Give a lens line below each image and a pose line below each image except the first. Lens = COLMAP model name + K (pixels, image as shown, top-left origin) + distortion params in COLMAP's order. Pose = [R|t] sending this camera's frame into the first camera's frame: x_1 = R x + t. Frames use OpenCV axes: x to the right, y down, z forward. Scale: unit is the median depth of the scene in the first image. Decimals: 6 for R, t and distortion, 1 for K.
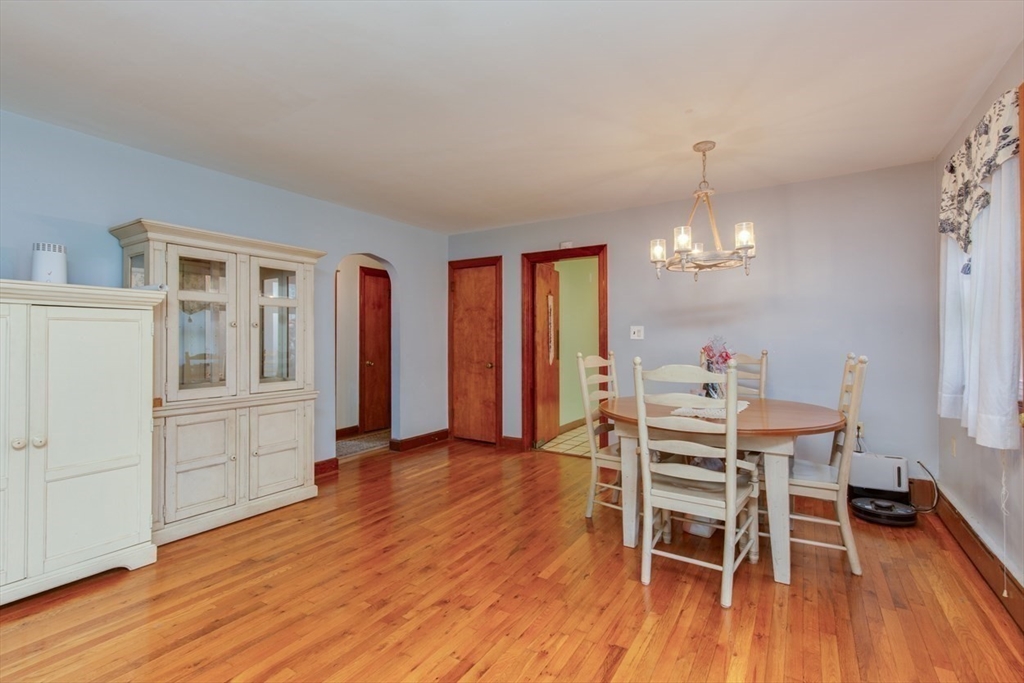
lens RADIAL K [[466.0, 0, 515.1], [0, 466.0, 336.1], [0, 0, 1]] dist [0.001879, -0.000629]
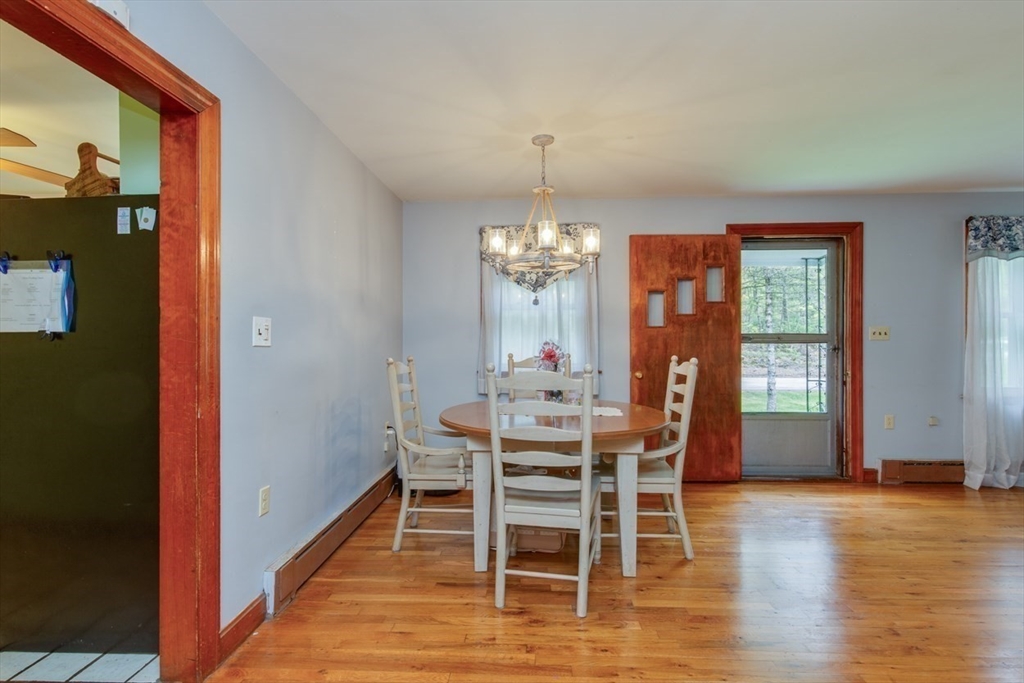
lens RADIAL K [[475.5, 0, 512.1], [0, 475.5, 343.0], [0, 0, 1]] dist [-0.001170, -0.000266]
pose [[-0.489666, 0.001536, 0.871909, -0.284029], [0.004009, 0.999992, 0.000491, 0.003363], [-0.871901, 0.003736, -0.489668, 1.070736]]
